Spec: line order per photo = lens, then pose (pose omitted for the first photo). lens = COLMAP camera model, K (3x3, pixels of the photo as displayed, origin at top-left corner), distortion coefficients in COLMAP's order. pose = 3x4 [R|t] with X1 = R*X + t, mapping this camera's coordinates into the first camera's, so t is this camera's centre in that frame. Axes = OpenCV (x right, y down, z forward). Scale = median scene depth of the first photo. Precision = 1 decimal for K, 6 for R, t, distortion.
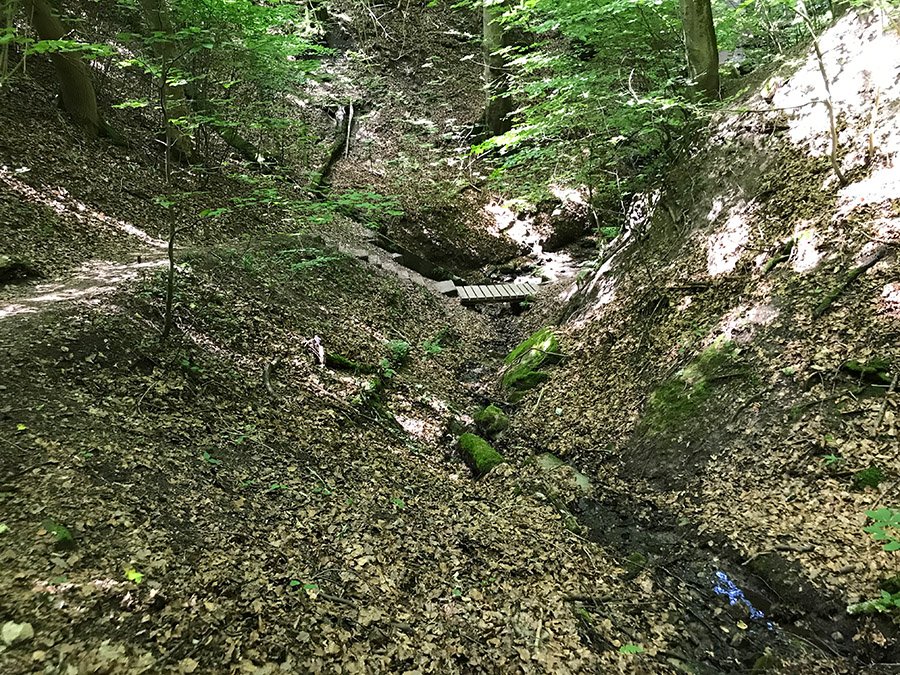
lens RADIAL K [[730.3, 0, 449.5], [0, 730.3, 337.6], [0, 0, 1]] dist [0.037512, -0.041427]
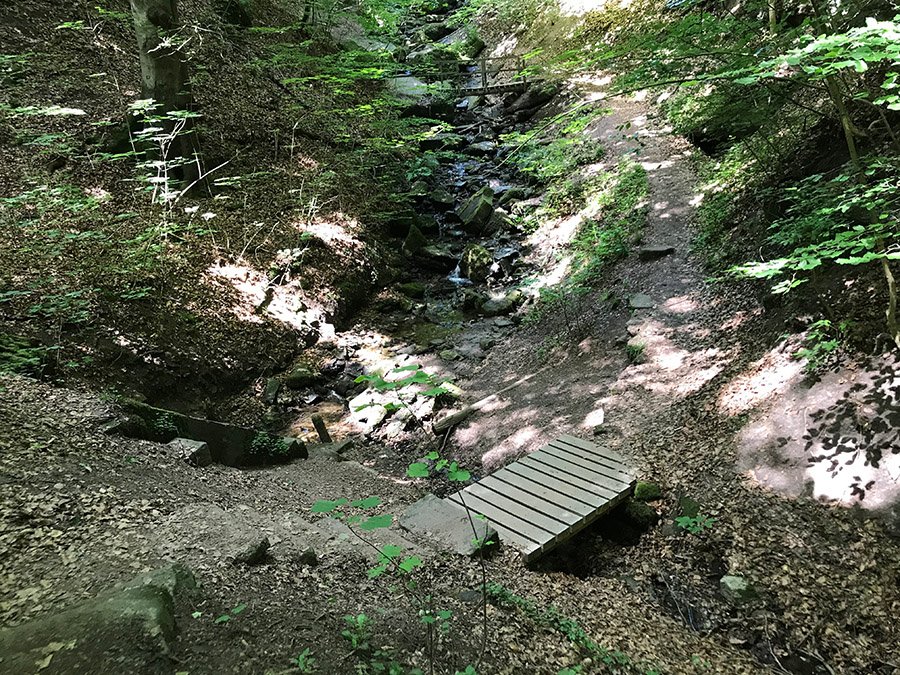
lens RADIAL K [[730.3, 0, 453.2], [0, 730.3, 328.2], [0, 0, 1]] dist [0.037512, -0.041427]
pose [[0.789205, -0.184741, 0.585684, -0.132690], [0.211039, 0.977187, 0.023859, -0.114969], [-0.576730, 0.104772, 0.810188, 0.481711]]
